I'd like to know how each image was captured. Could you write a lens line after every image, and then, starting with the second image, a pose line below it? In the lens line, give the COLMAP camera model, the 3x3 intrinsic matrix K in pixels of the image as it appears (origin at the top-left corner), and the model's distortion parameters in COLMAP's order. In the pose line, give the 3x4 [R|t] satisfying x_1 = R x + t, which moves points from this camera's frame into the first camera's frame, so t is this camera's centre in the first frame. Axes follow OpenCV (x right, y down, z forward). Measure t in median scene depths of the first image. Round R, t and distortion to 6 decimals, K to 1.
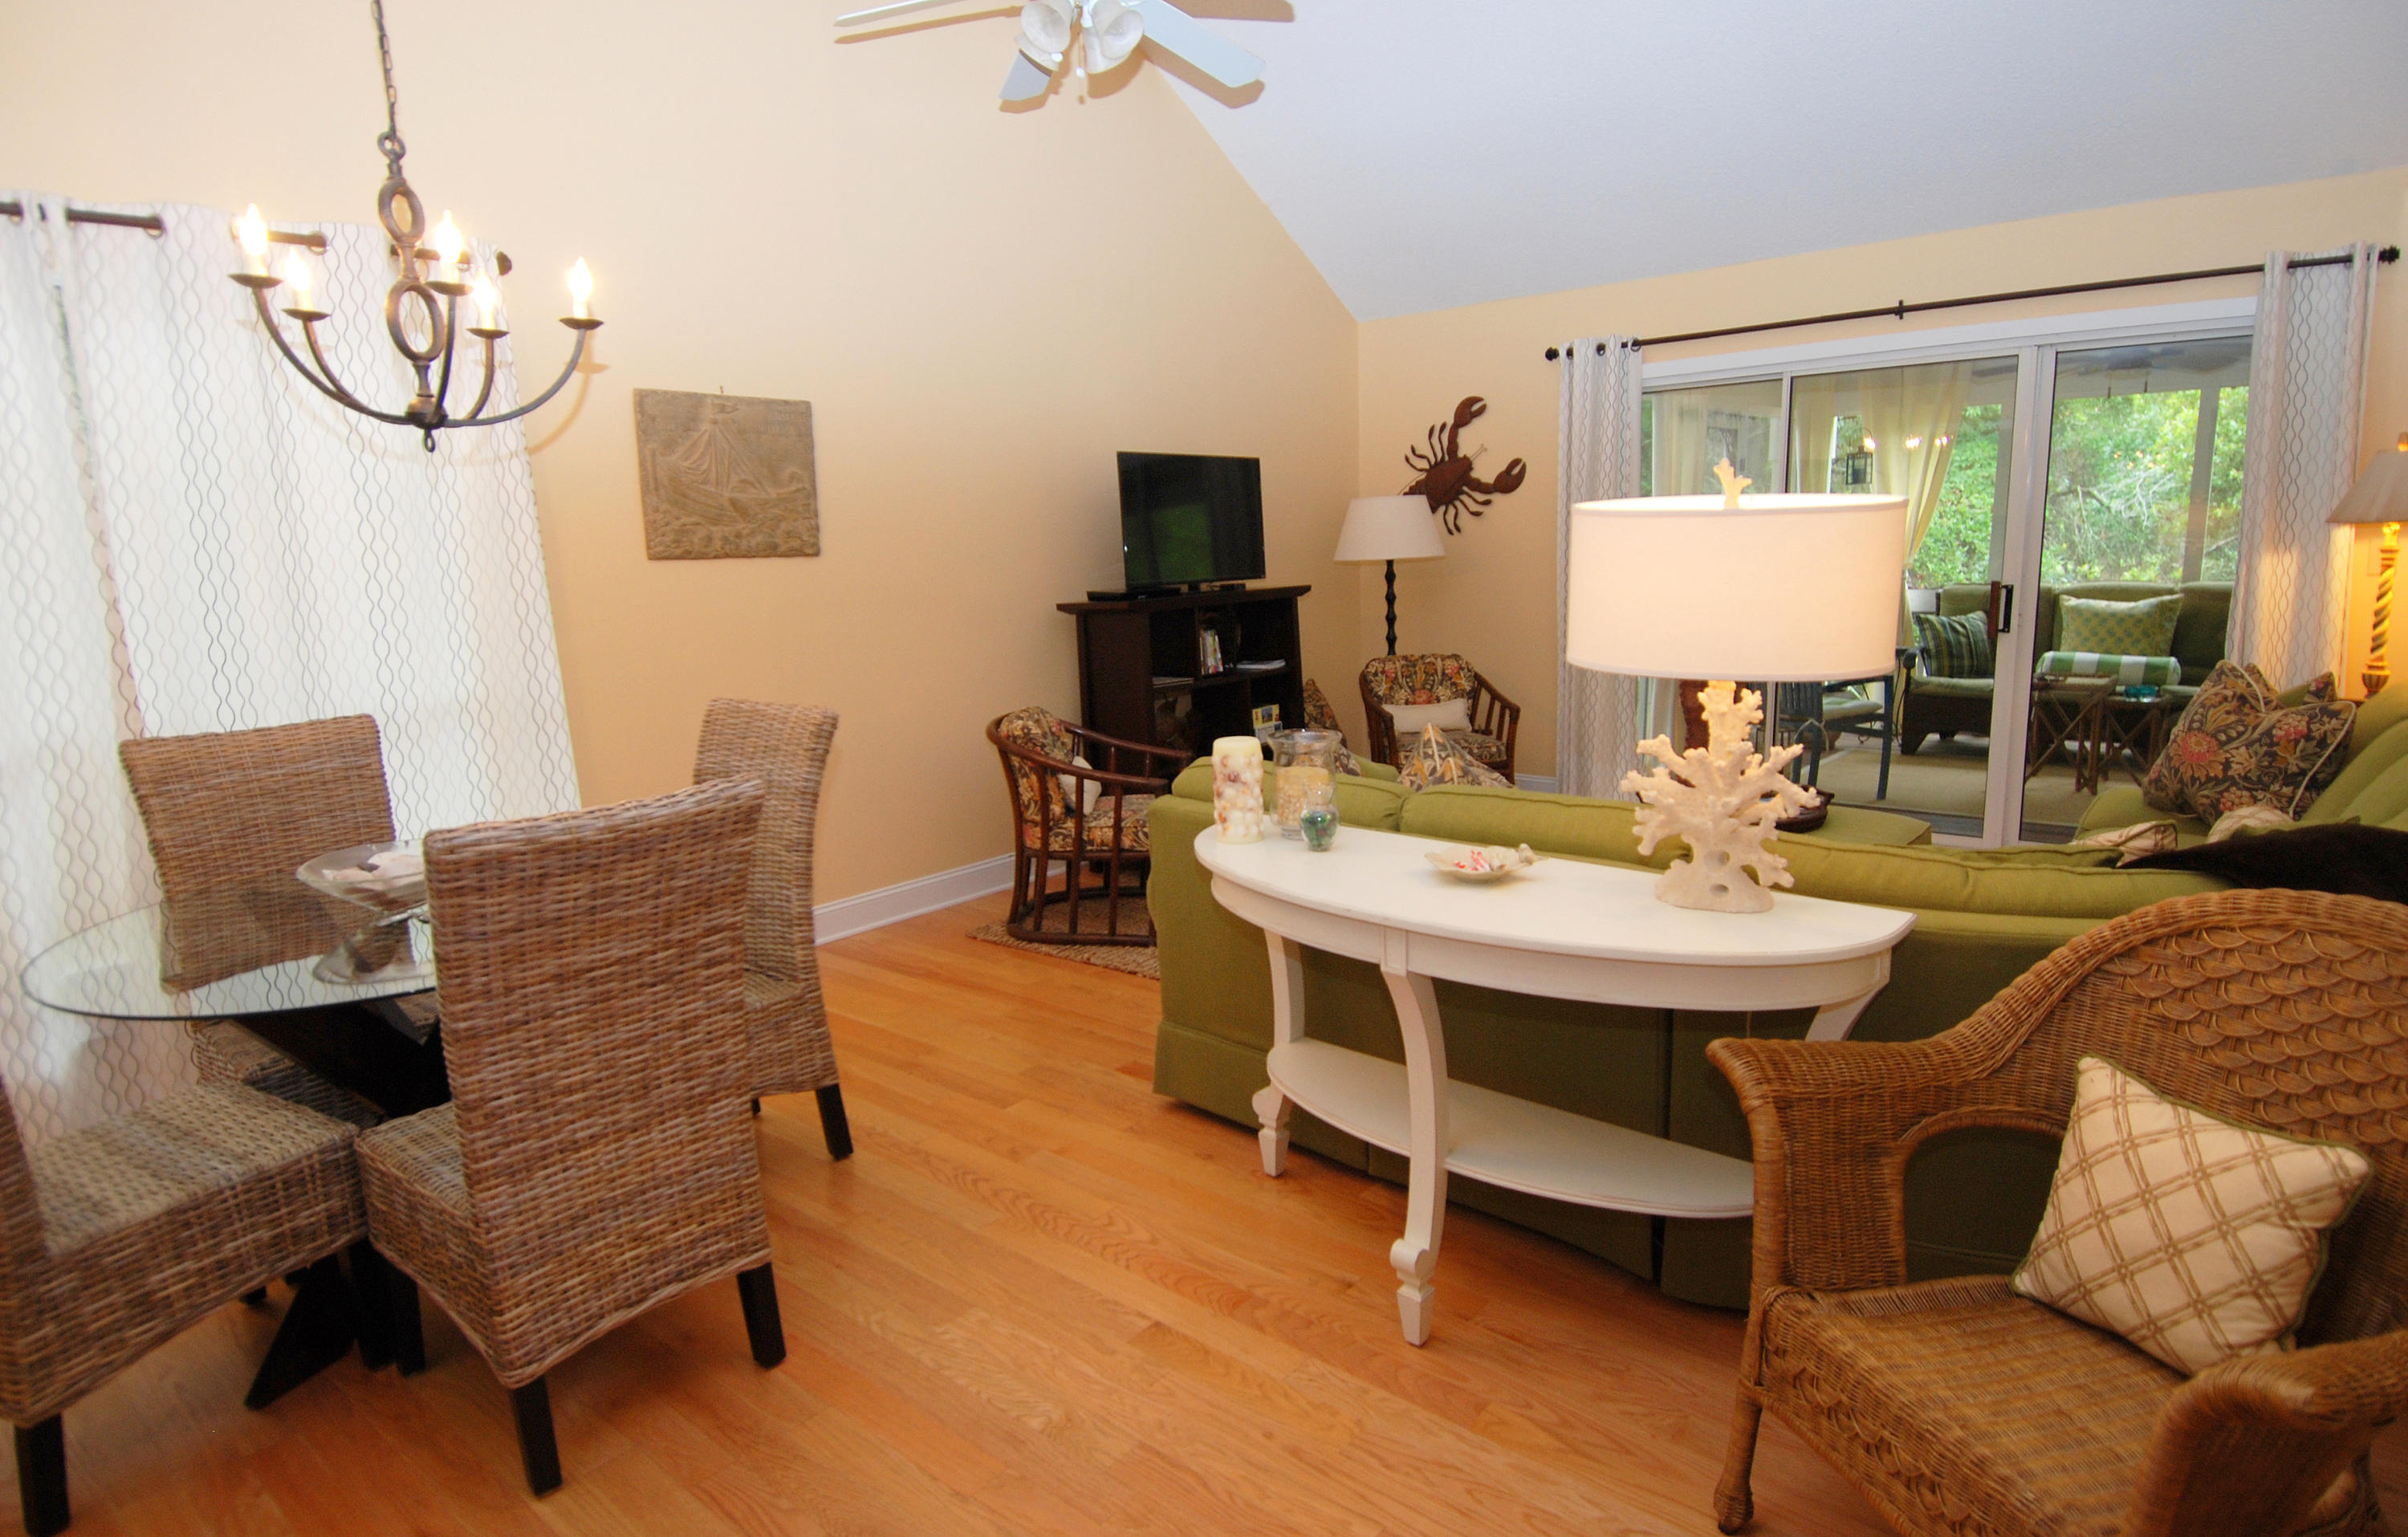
lens RADIAL K [[1275.9, 0, 1207.8], [0, 1275.9, 769.0], [0, 0, 1]] dist [0.002431, -0.000676]
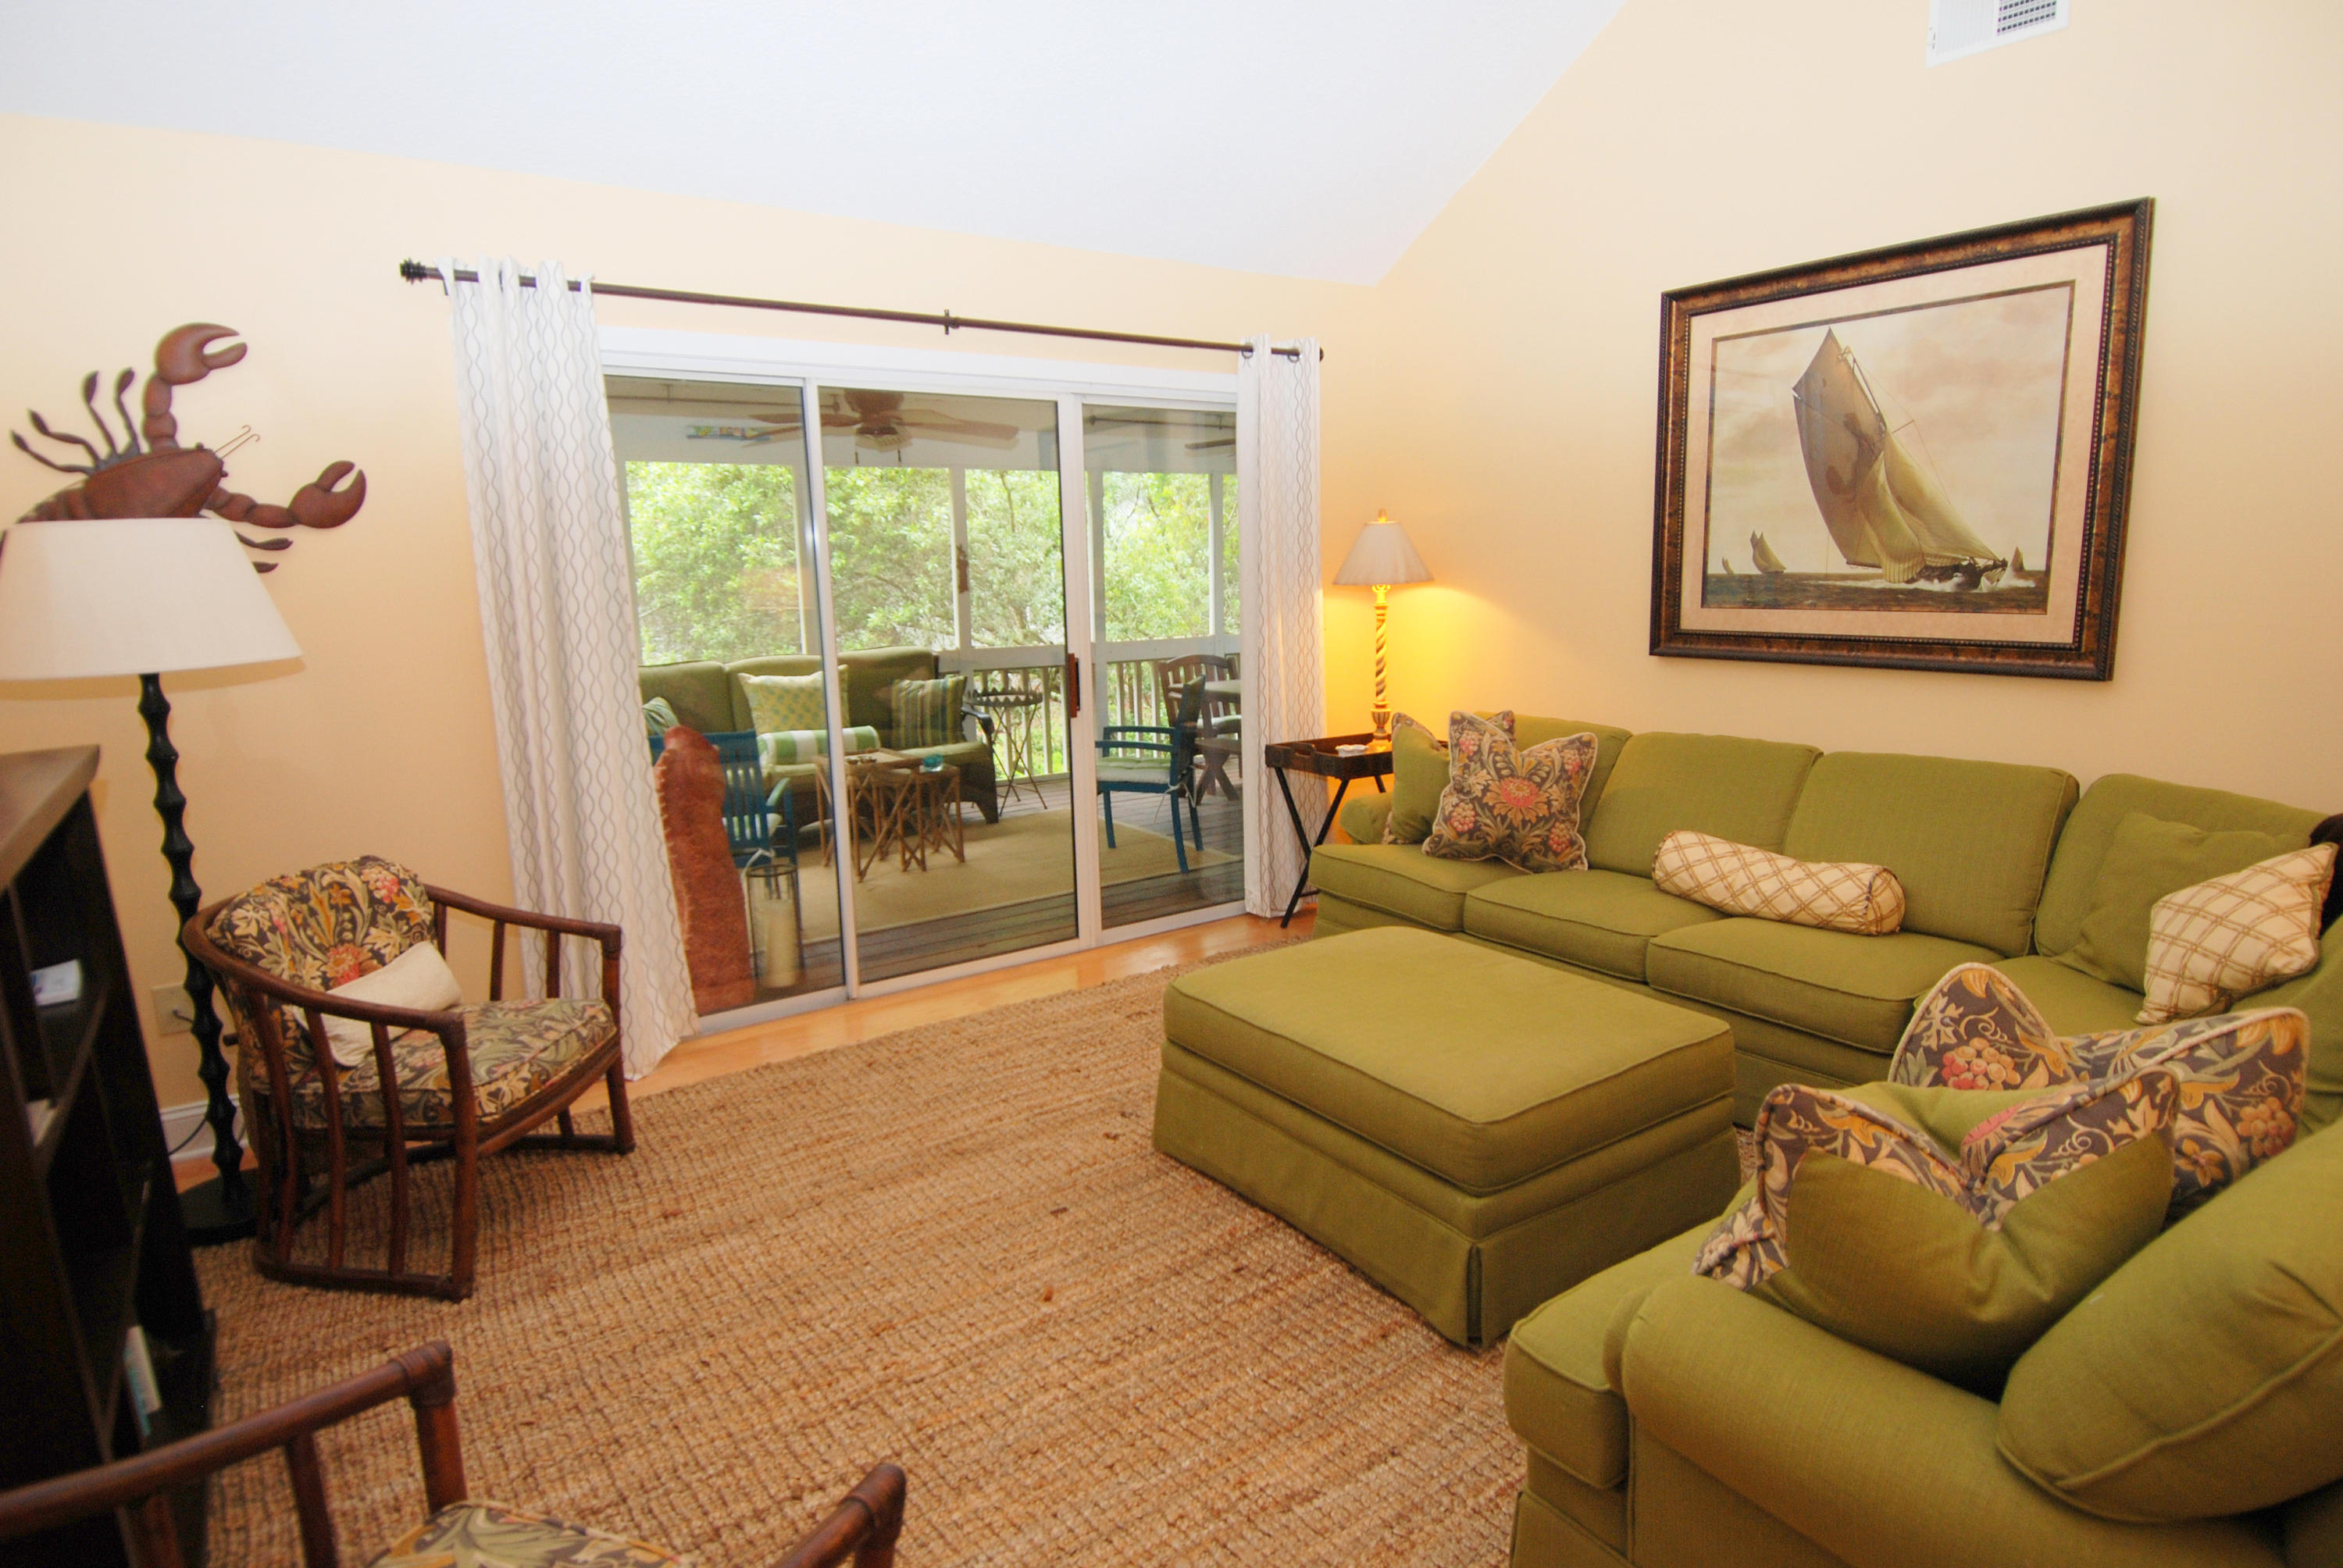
lens RADIAL K [[1277.6, 0, 1170.8], [0, 1277.6, 770.4], [0, 0, 1]] dist [-0.008166, -0.003478]
pose [[0.260513, -0.127580, 0.957004, -0.171902], [0.190394, 0.978554, 0.078624, -0.097465], [-0.946511, 0.161725, 0.279216, 0.553989]]
